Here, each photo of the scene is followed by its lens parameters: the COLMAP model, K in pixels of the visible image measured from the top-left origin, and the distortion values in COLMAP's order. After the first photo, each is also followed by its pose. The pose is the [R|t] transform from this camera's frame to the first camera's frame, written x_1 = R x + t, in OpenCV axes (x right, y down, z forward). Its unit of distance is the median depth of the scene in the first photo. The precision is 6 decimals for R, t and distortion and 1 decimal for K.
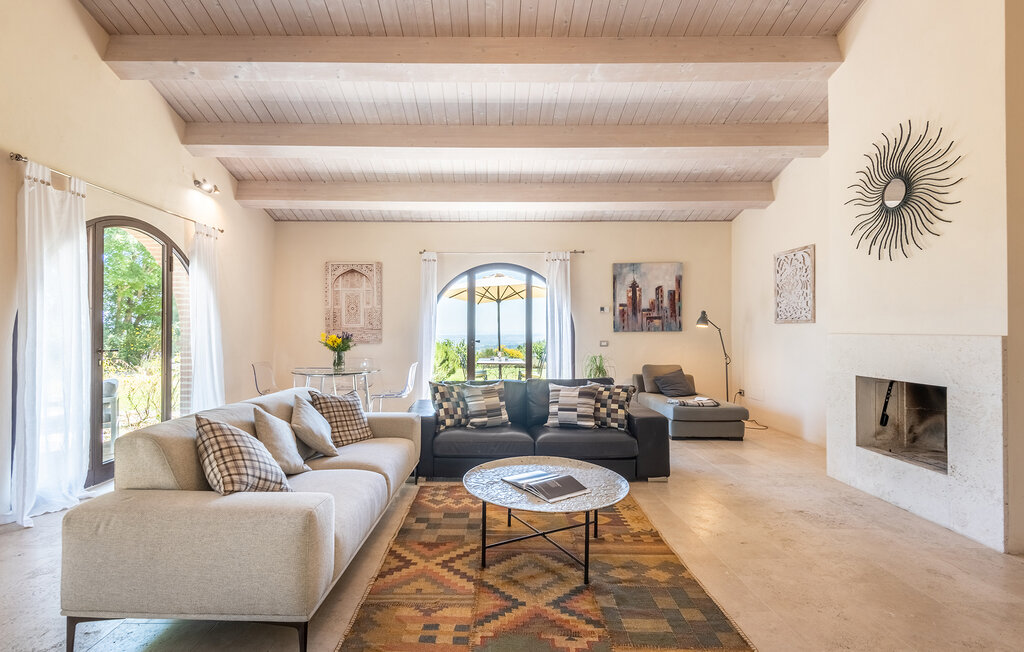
lens RADIAL K [[477.9, 0, 496.2], [0, 477.9, 329.6], [0, 0, 1]] dist [0.030749, -0.016754]
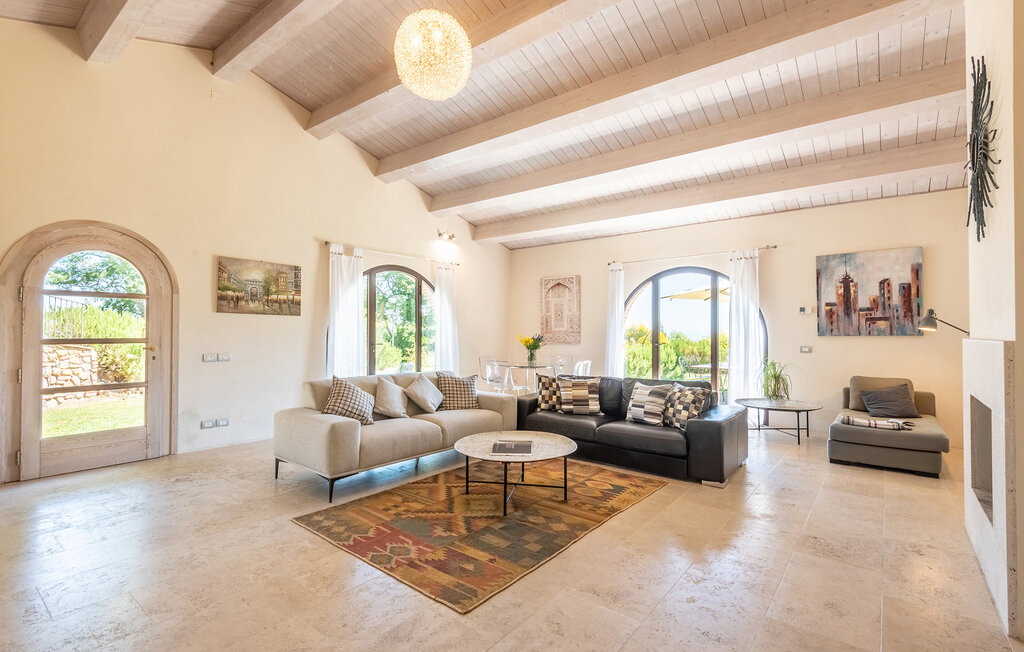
lens RADIAL K [[477.9, 0, 509.2], [0, 477.9, 331.3], [0, 0, 1]] dist [0.030749, -0.016754]
pose [[0.779368, 0.000873, -0.626565, 0.523699], [-0.003449, 0.999990, -0.002897, 0.001327], [0.626557, 0.004419, 0.779363, -0.030956]]
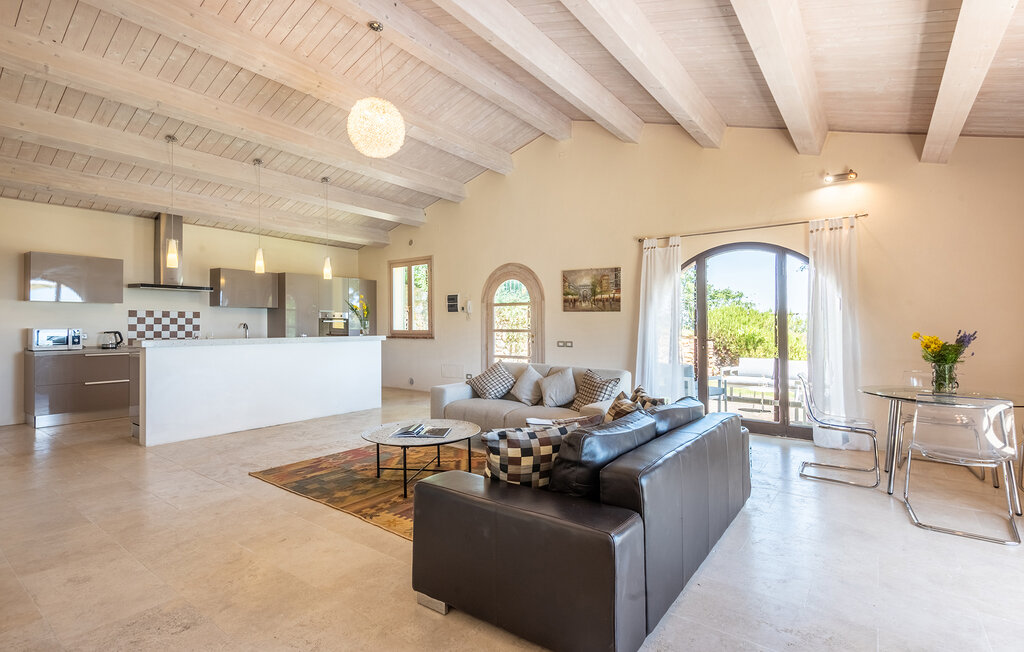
lens RADIAL K [[477.9, 0, 517.7], [0, 477.9, 321.9], [0, 0, 1]] dist [0.030749, -0.016754]
pose [[-0.601550, -0.008576, -0.798789, 0.604236], [-0.004653, 0.999963, -0.007231, 0.001298], [0.798821, -0.000633, -0.601568, 1.175734]]
